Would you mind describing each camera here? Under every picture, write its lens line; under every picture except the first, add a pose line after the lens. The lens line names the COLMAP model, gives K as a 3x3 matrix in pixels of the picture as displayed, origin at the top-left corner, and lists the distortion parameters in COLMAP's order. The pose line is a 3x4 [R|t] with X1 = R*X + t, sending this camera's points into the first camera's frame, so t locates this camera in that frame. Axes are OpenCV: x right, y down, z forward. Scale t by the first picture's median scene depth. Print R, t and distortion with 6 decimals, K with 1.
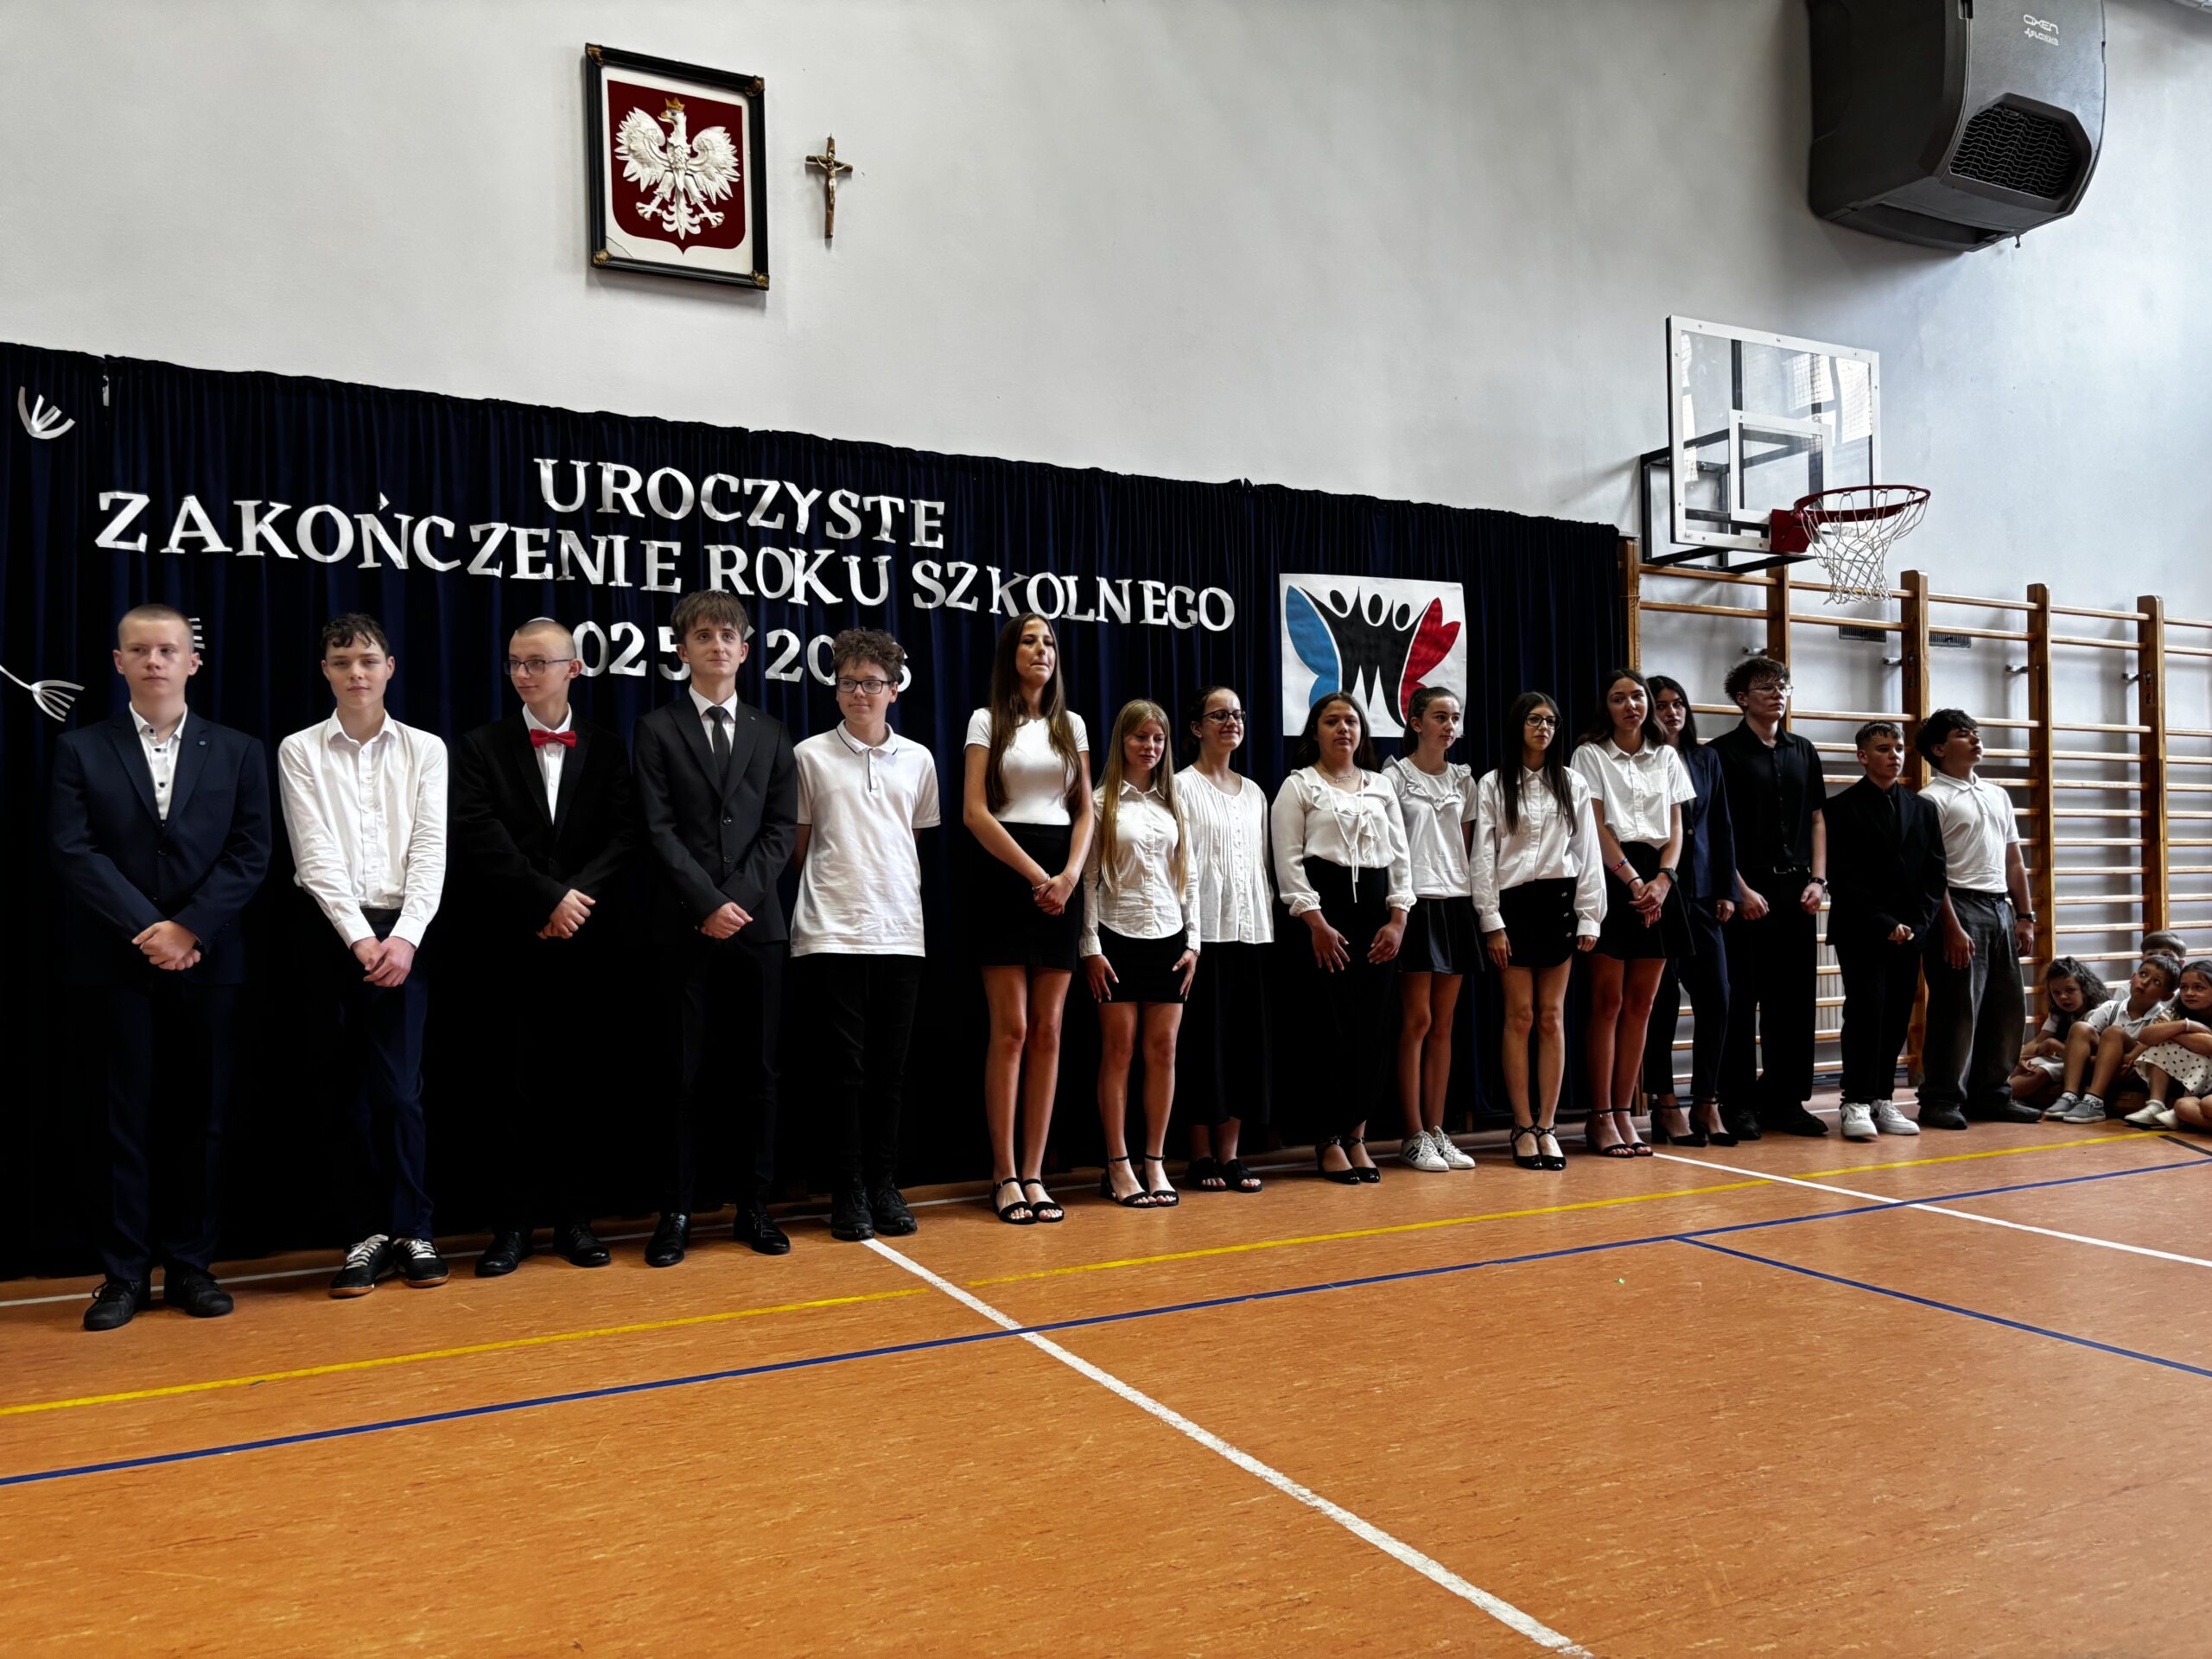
lens RADIAL K [[1671.8, 0, 1105.3], [0, 1671.8, 838.1], [0, 0, 1]] dist [0.030054, -0.023017]
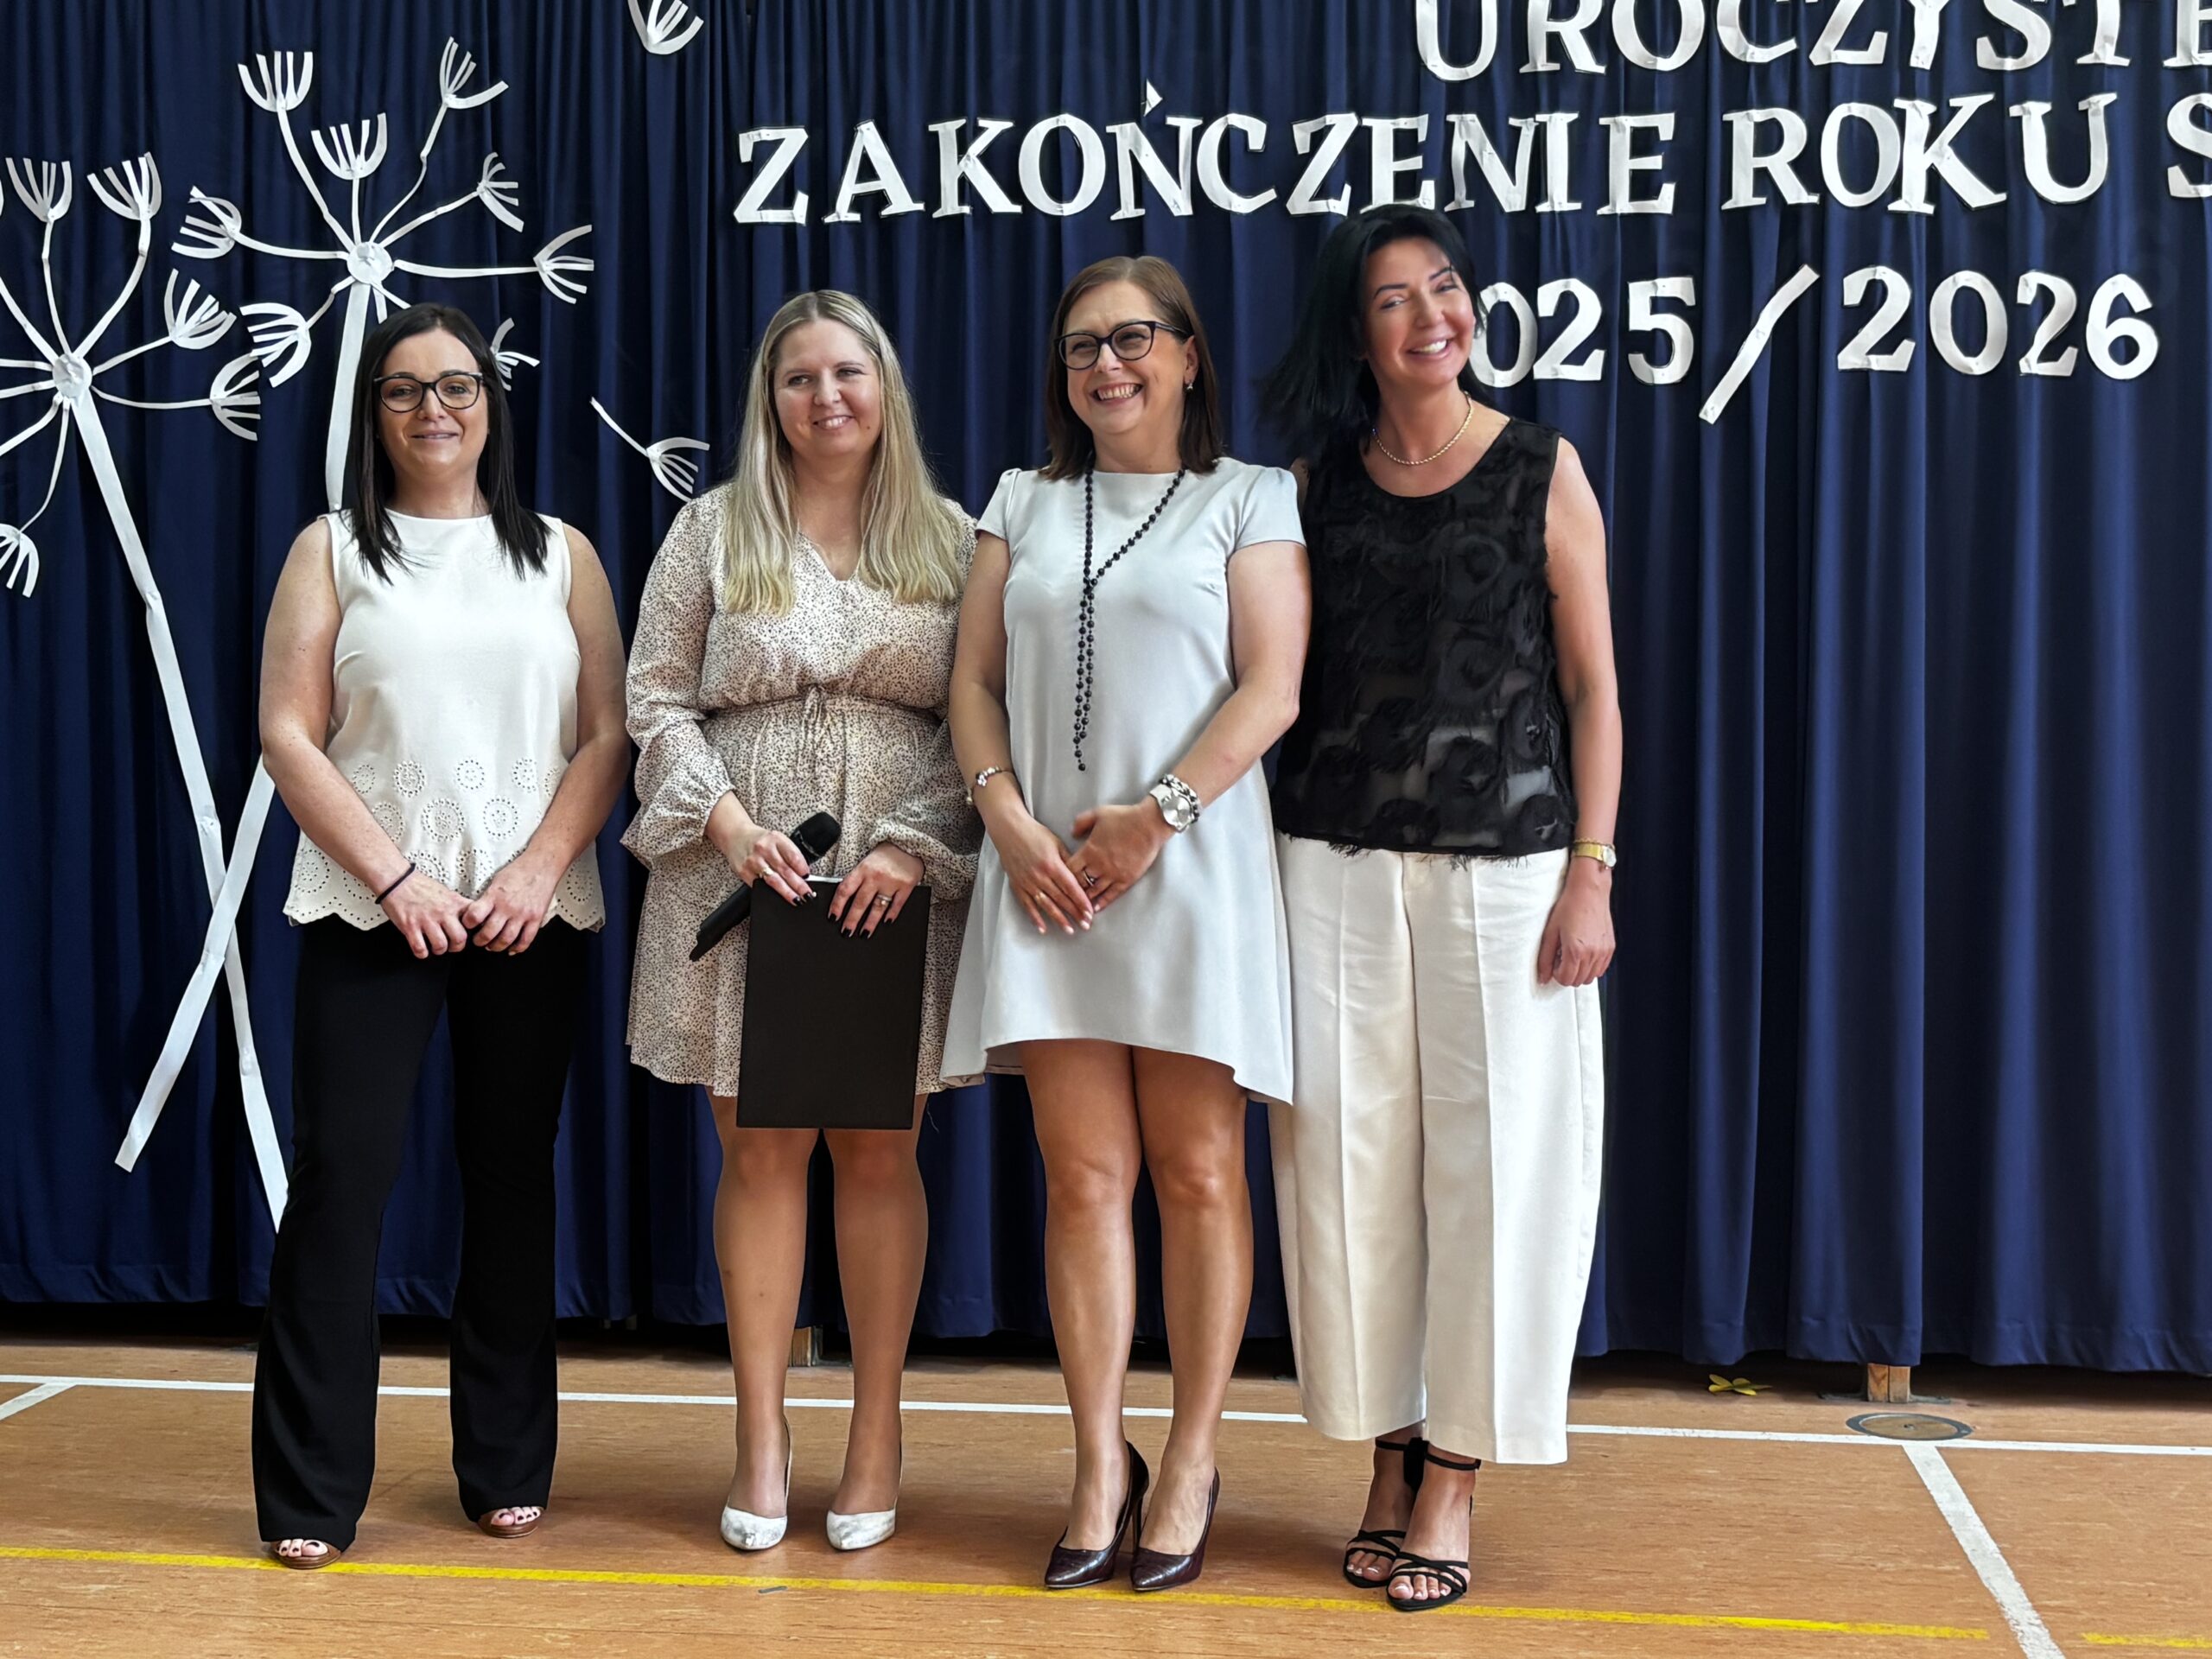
lens RADIAL K [[3021.8, 0, 1109.8], [0, 3021.8, 818.7], [0, 0, 1]] dist [0.229956, -0.875064]
pose [[0.823587, 0.027649, -0.566516, 0.141018], [0.000019, 0.998810, 0.048775, -0.005199], [0.567191, -0.040182, 0.822606, 0.114983]]
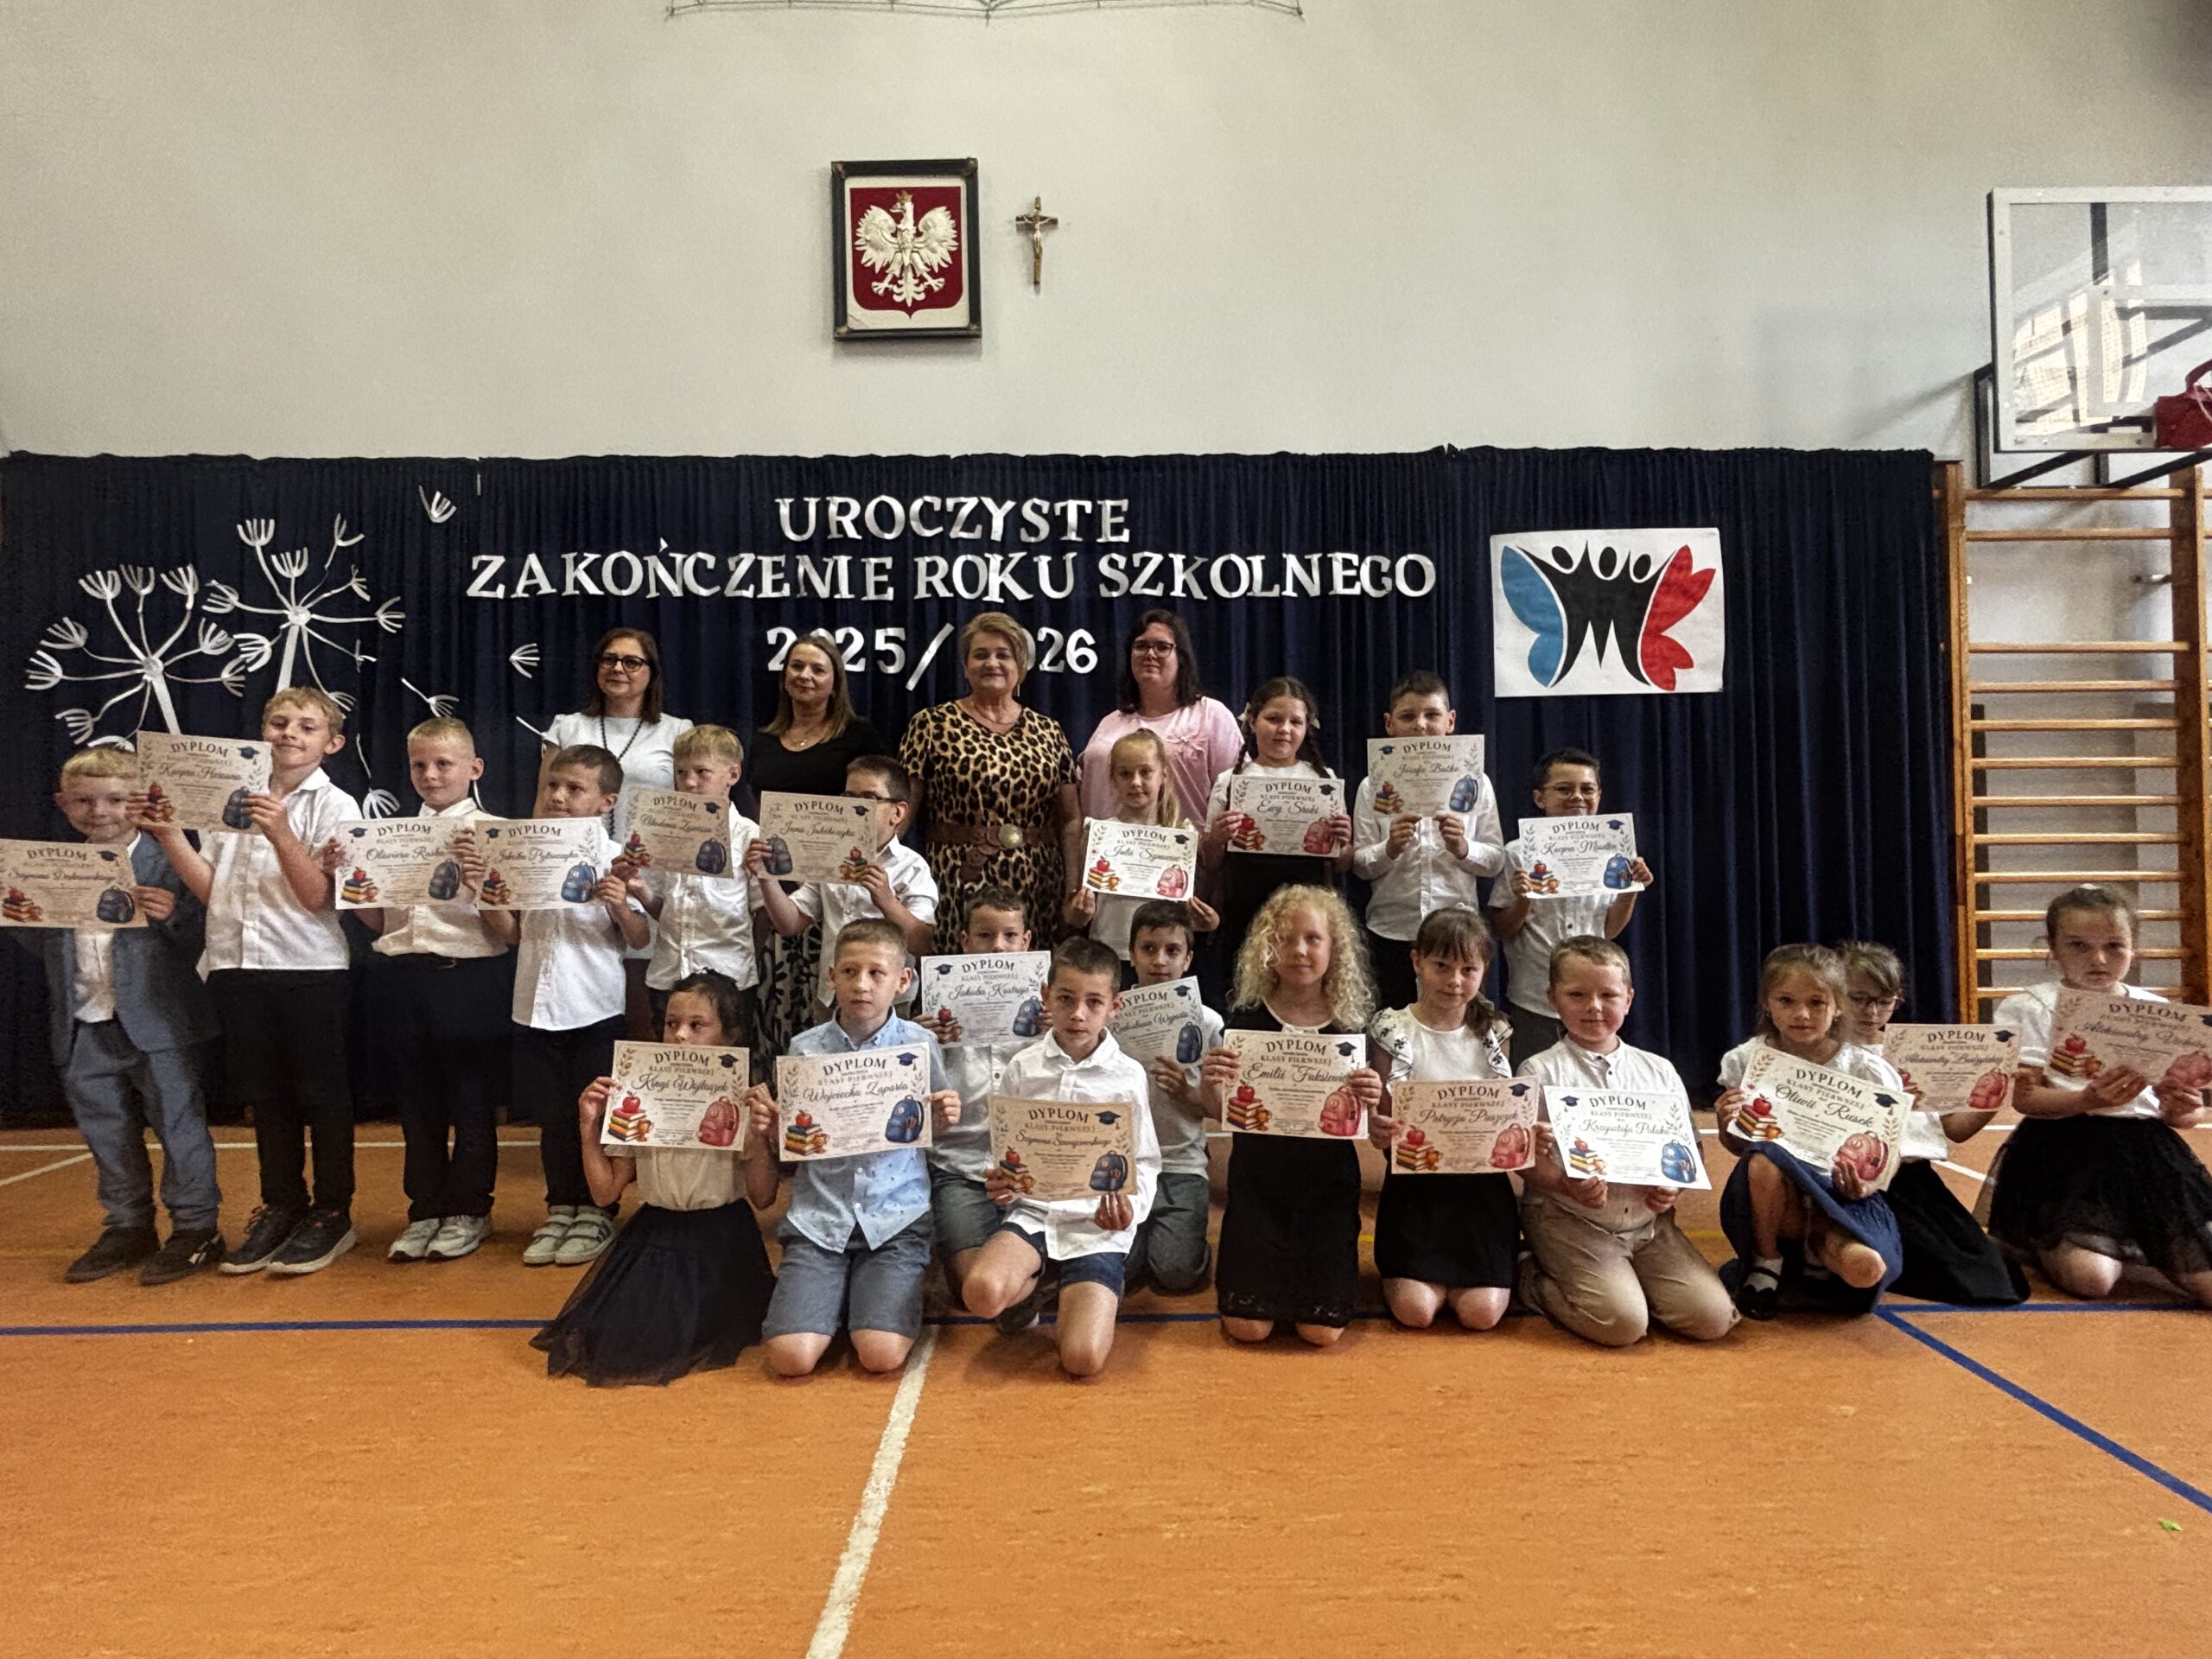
lens RADIAL K [[1103.9, 0, 1100.8], [0, 1103.9, 821.0], [0, 0, 1]] dist [0.039643, -0.054862]
pose [[0.893640, -0.007877, -0.448715, 0.226736], [0.008708, 0.999962, -0.000211, 0.012483], [0.448699, -0.003718, 0.893675, 0.355799]]
